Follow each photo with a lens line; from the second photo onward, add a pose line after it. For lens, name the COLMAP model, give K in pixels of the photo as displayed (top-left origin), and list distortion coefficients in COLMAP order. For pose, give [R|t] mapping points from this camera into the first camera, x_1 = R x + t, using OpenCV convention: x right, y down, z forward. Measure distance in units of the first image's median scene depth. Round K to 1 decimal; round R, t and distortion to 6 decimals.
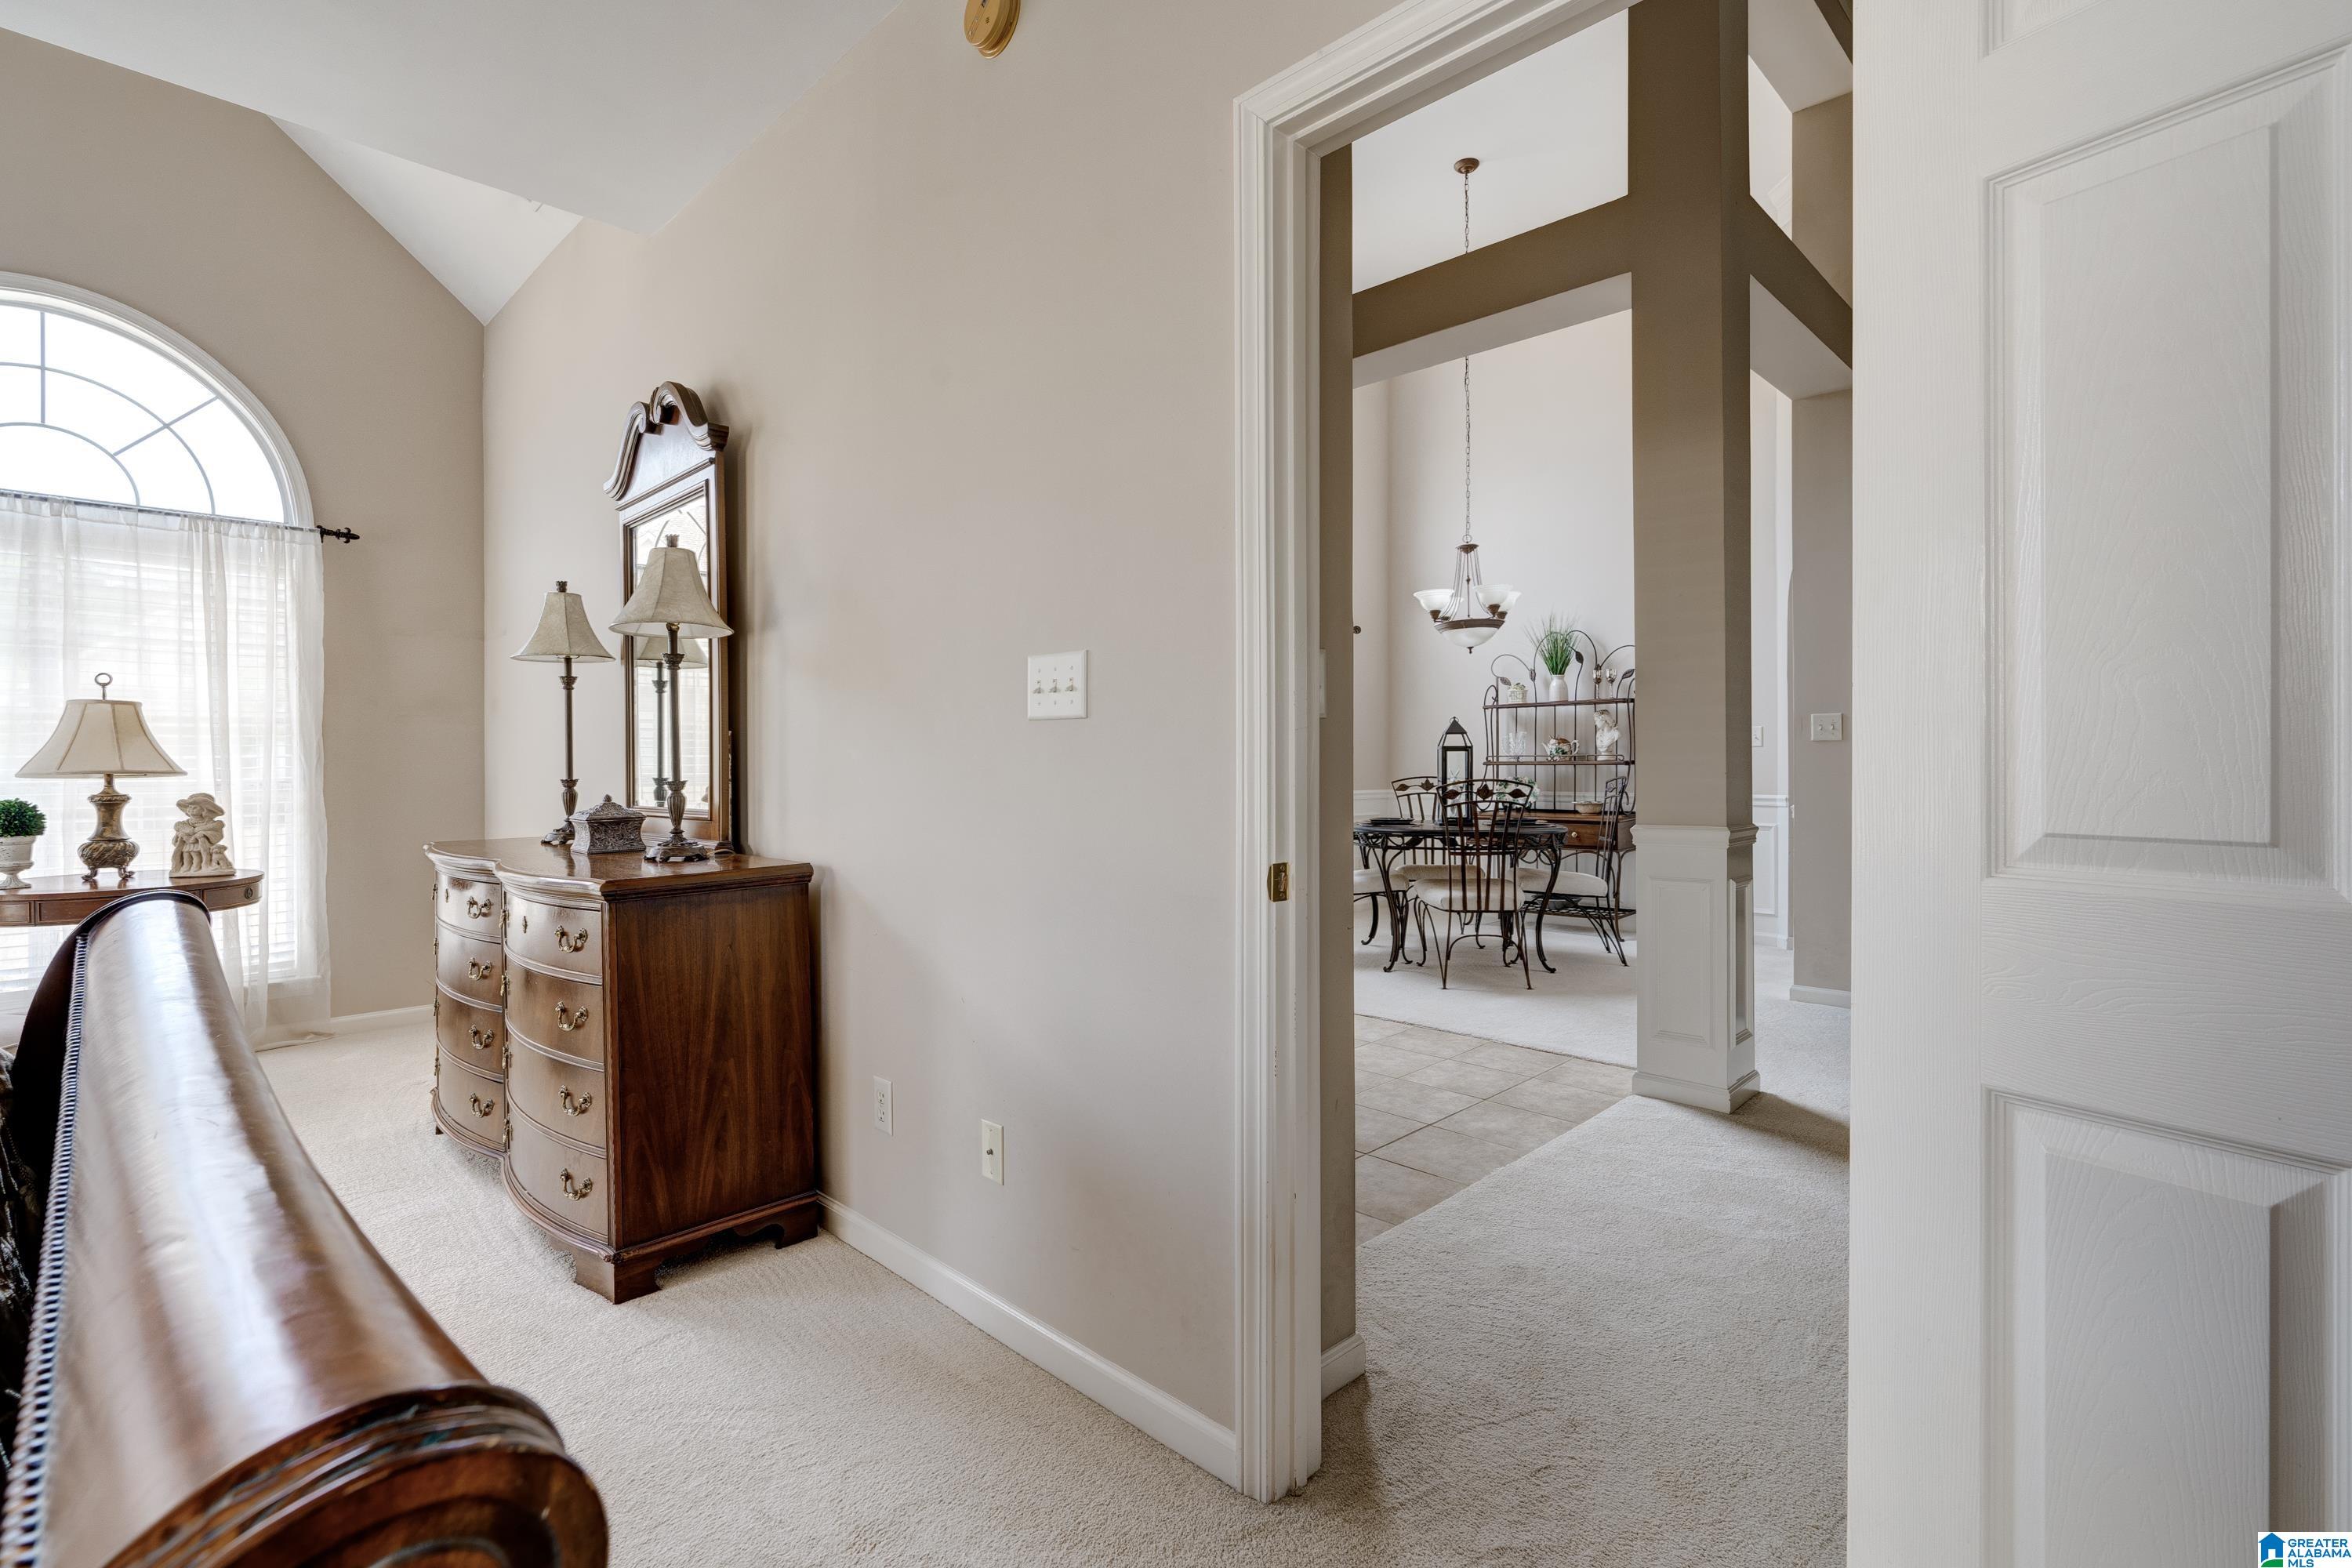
lens RADIAL K [[1076.7, 0, 1181.3], [0, 1076.7, 762.1], [0, 0, 1]] dist [-0.008802, 0.003833]
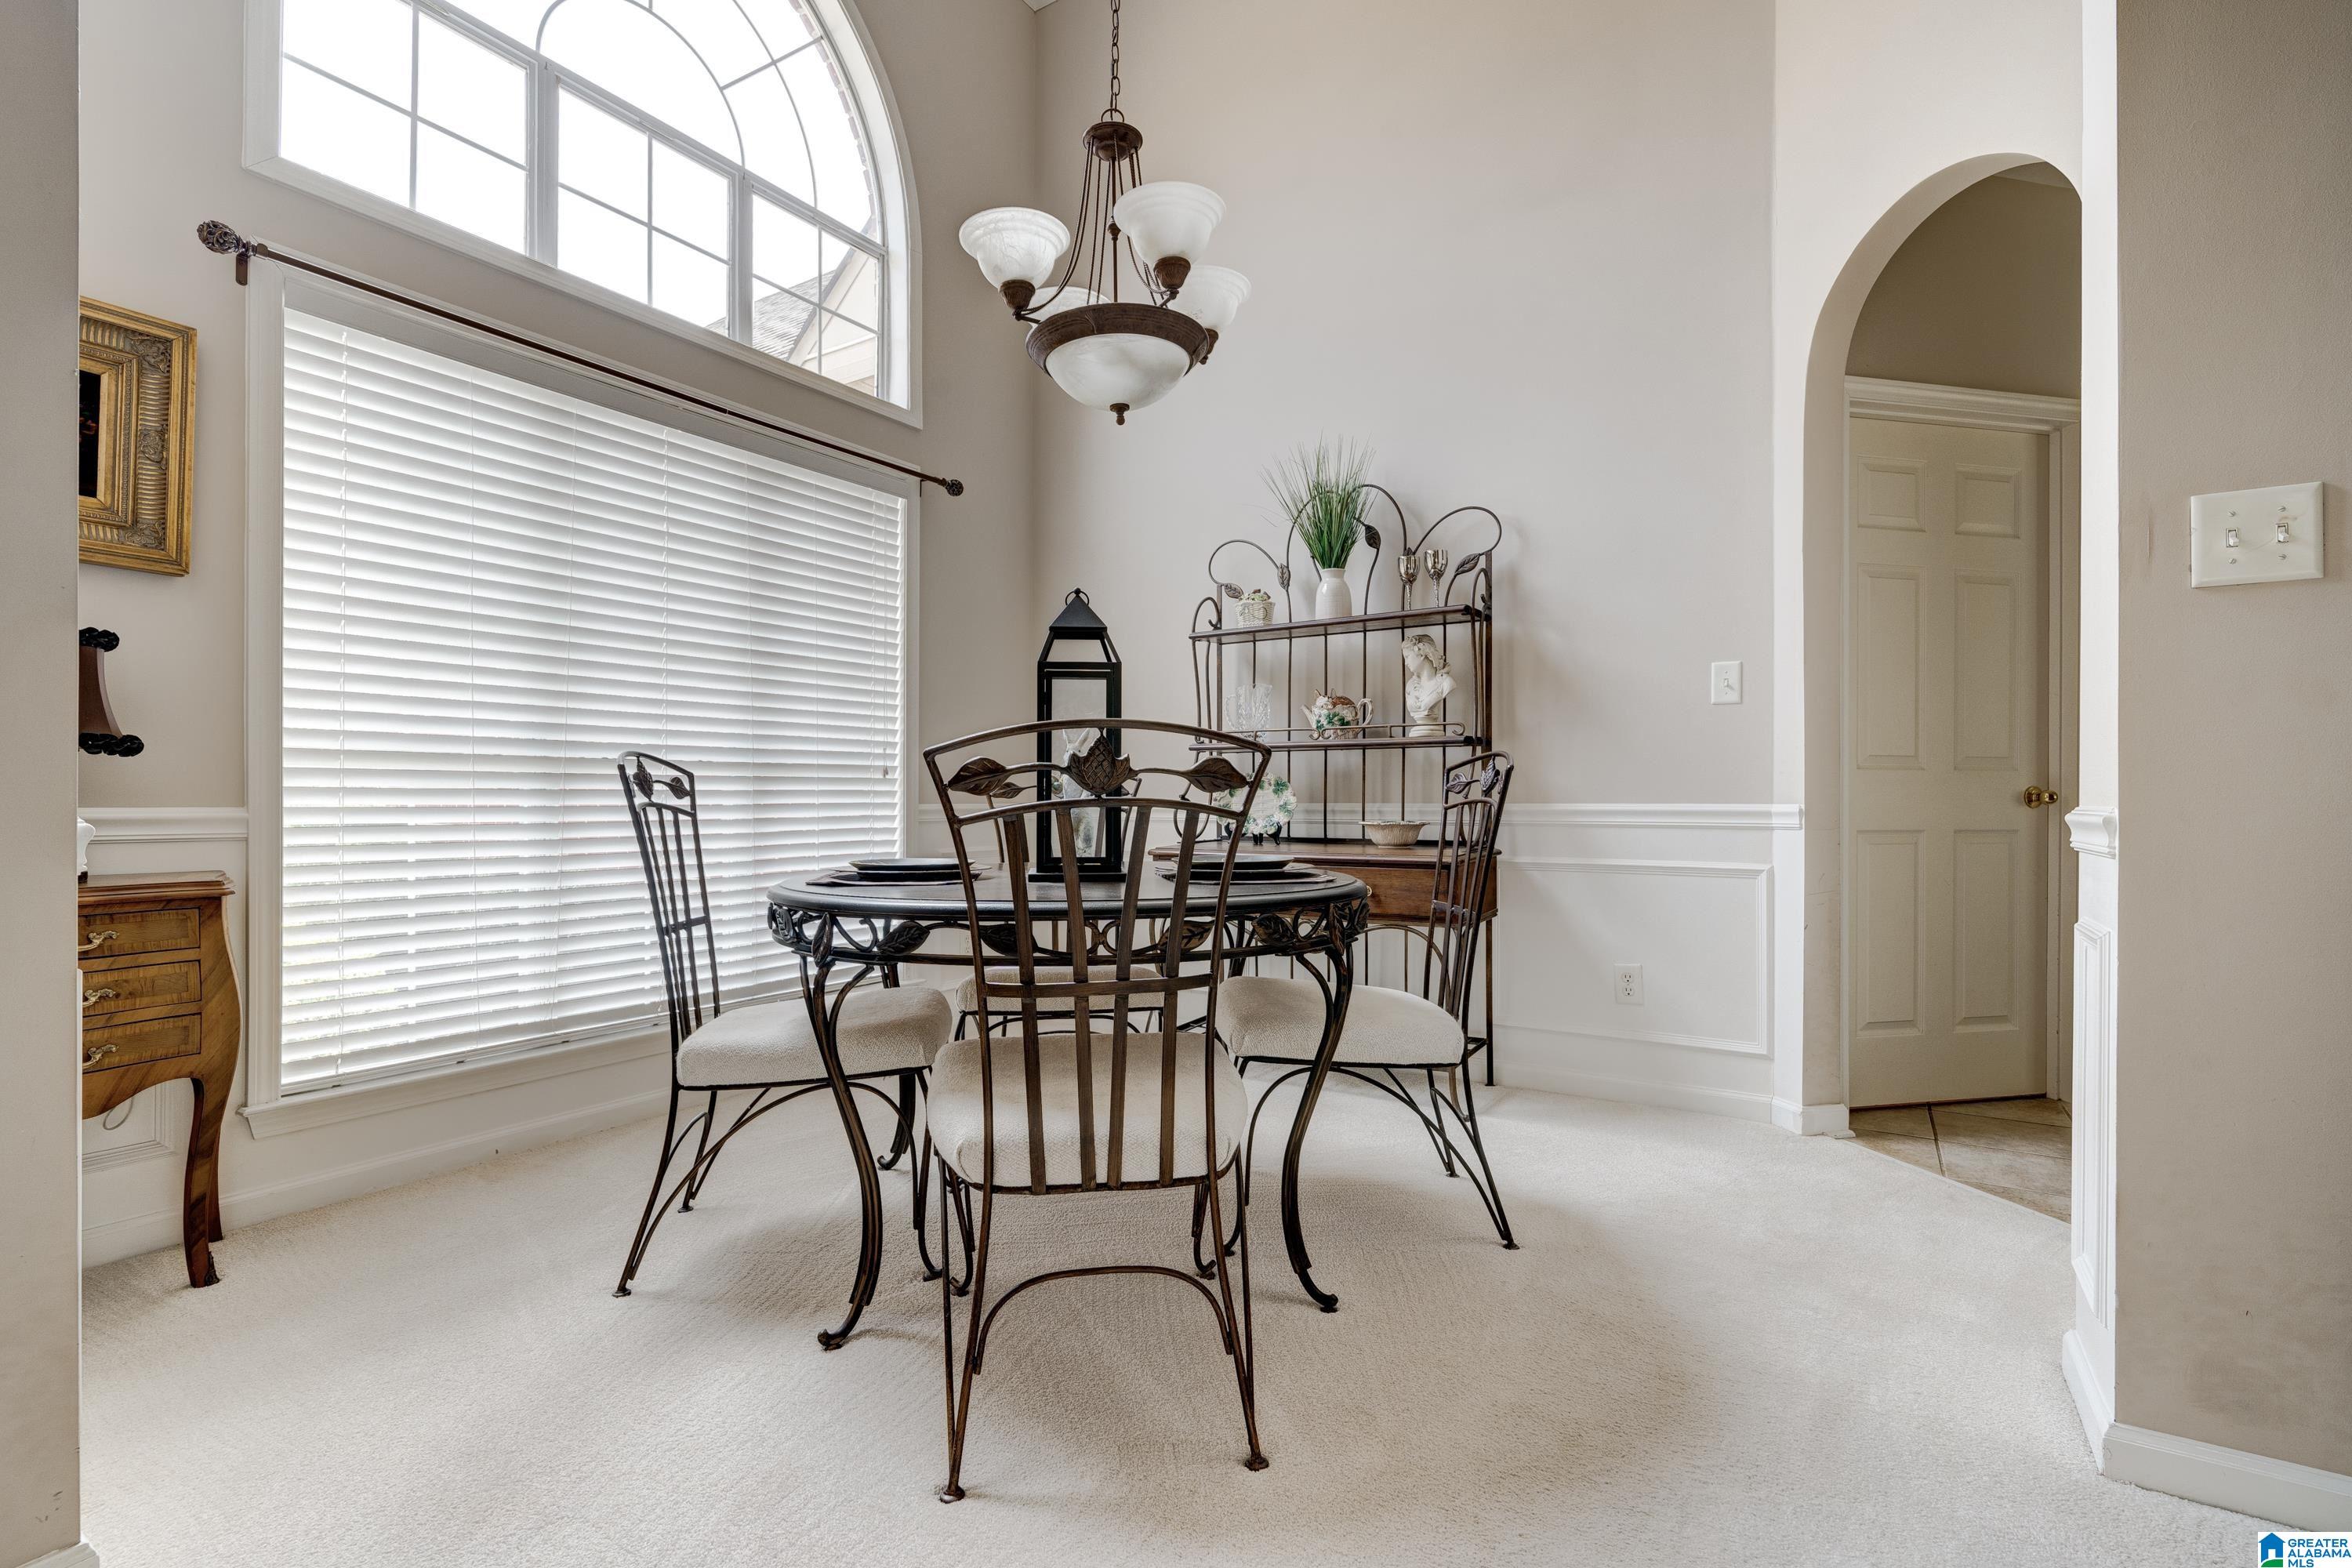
lens RADIAL K [[1076.7, 0, 1184.6], [0, 1076.7, 798.8], [0, 0, 1]] dist [-0.008802, 0.003833]
pose [[0.977368, 0.002279, 0.211535, 0.212537], [-0.002272, 0.999997, -0.000278, 0.031389], [-0.211535, -0.000209, 0.977370, 0.629287]]
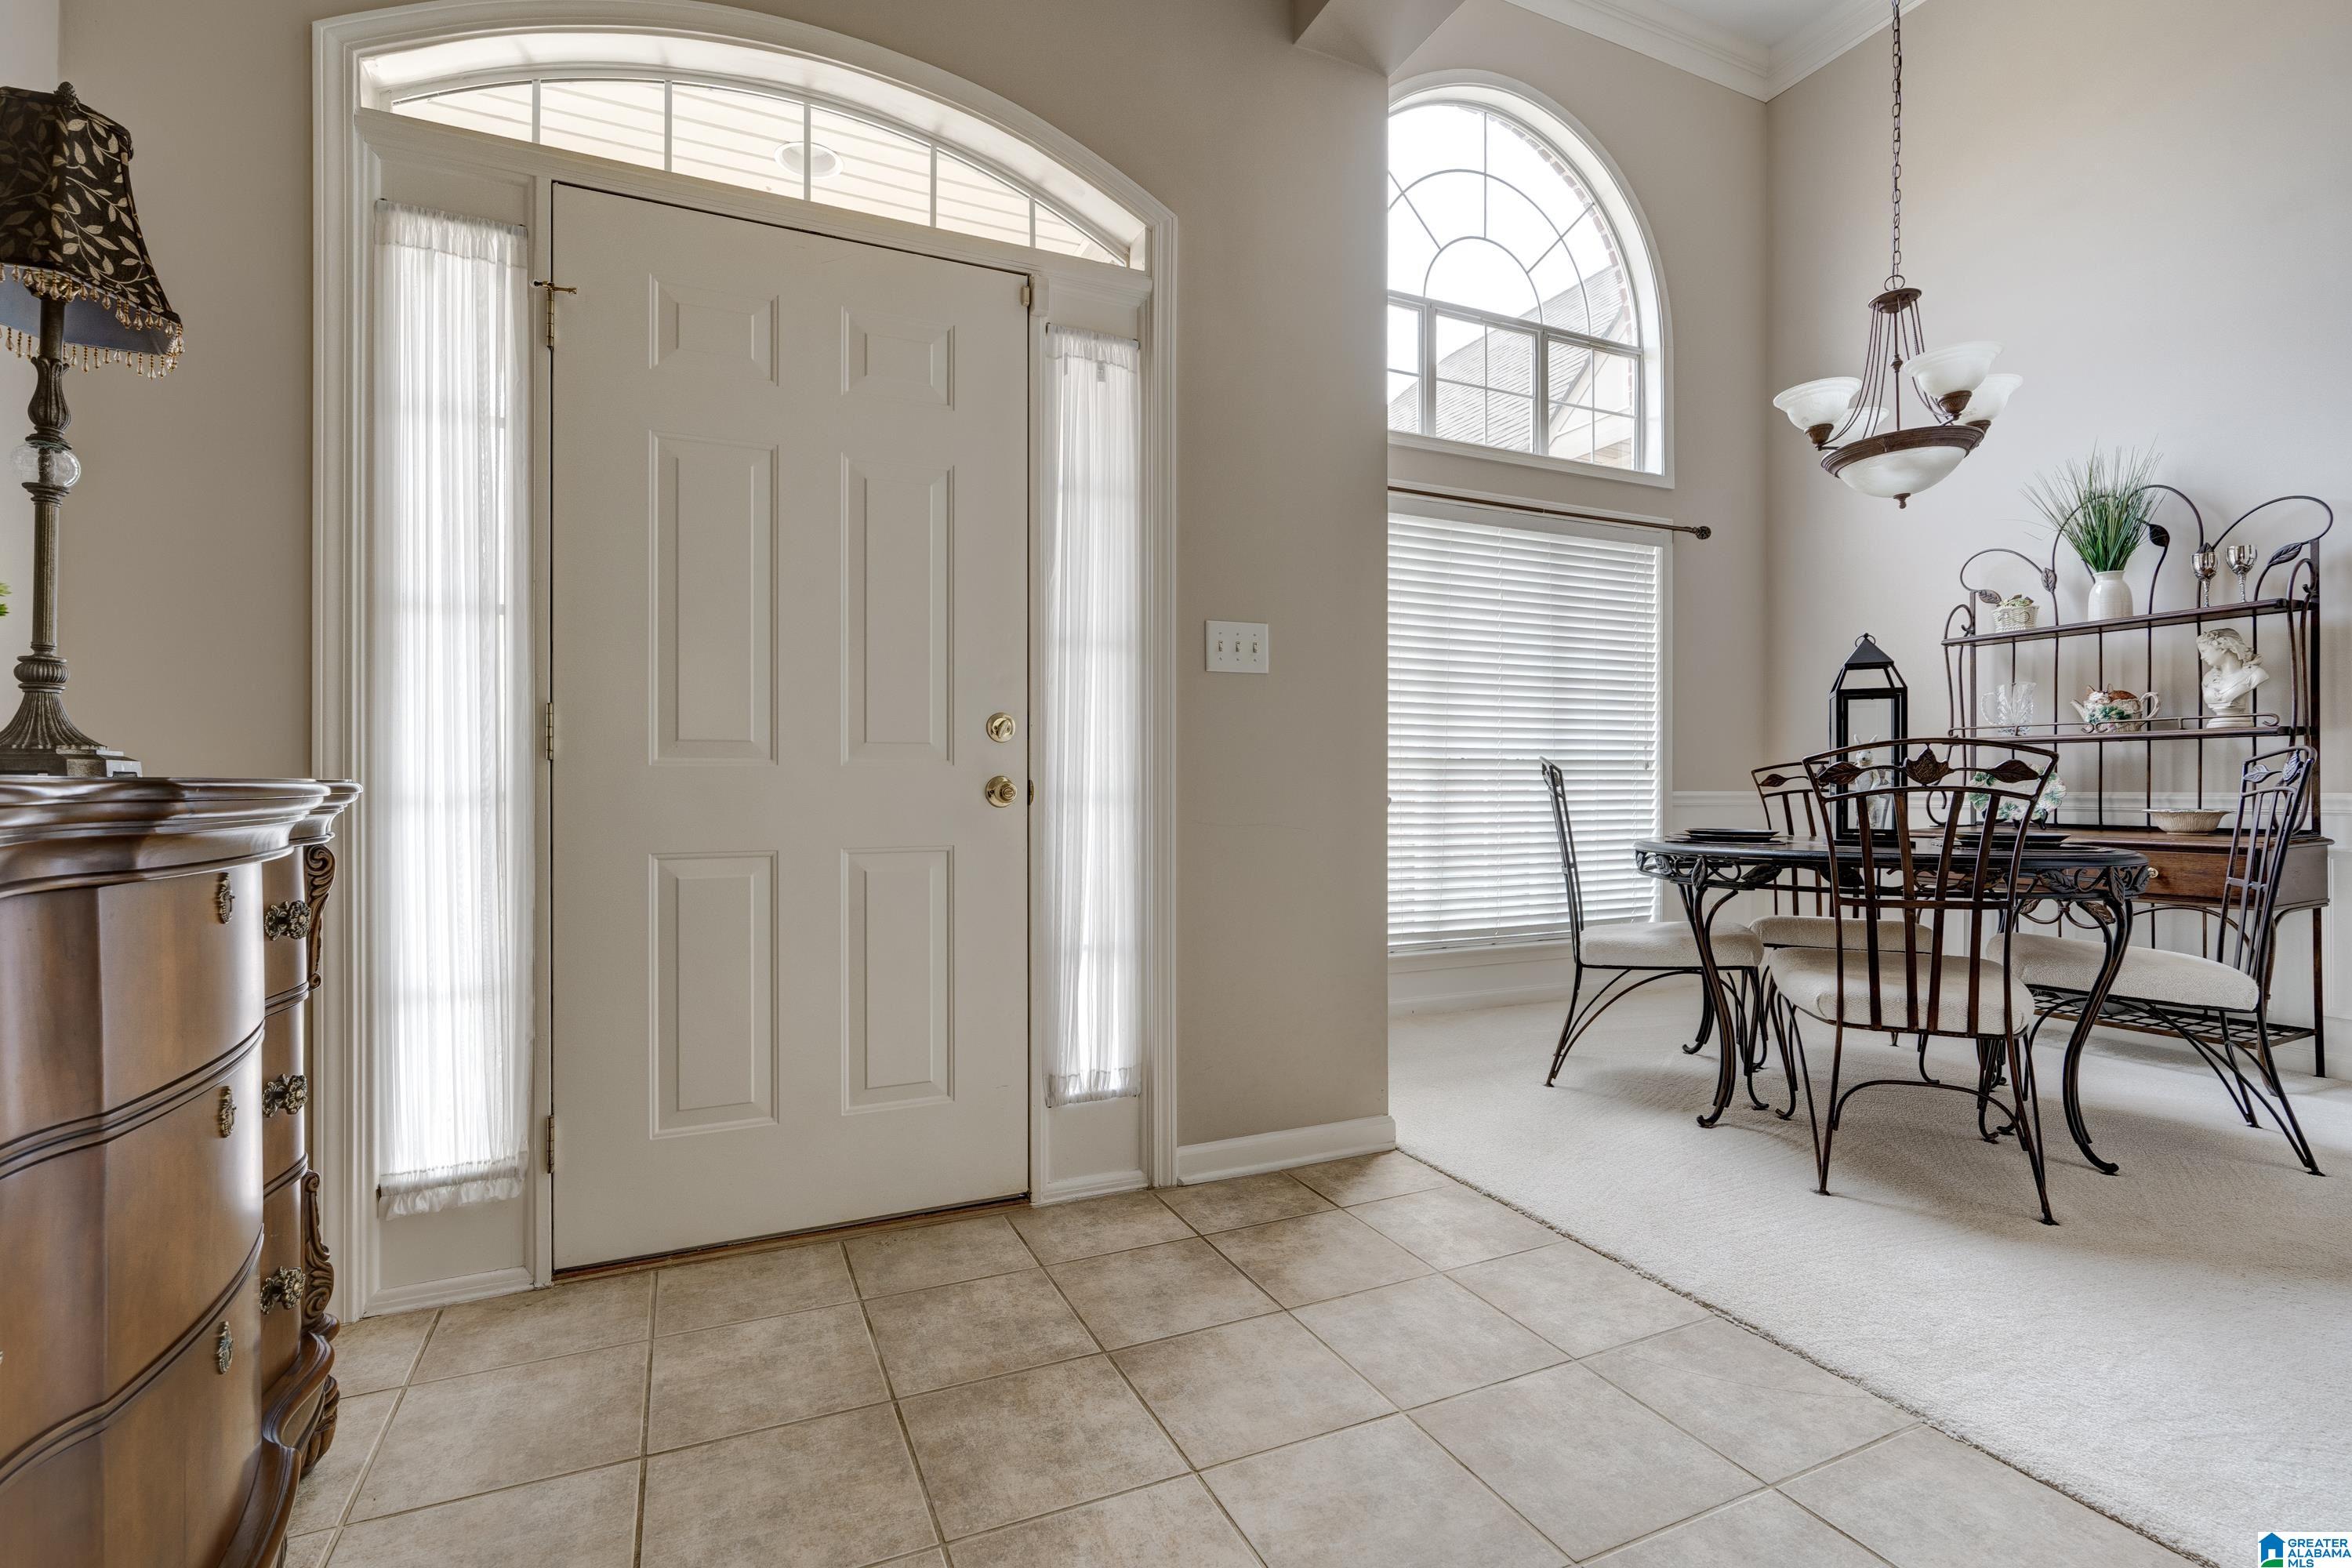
lens RADIAL K [[1076.7, 0, 1166.5], [0, 1076.7, 776.4], [0, 0, 1]] dist [-0.008802, 0.003833]
pose [[0.932631, 0.001870, -0.360827, 0.128367], [-0.004735, 0.999964, -0.007056, 0.031522], [0.360800, 0.008289, 0.932606, 0.405294]]
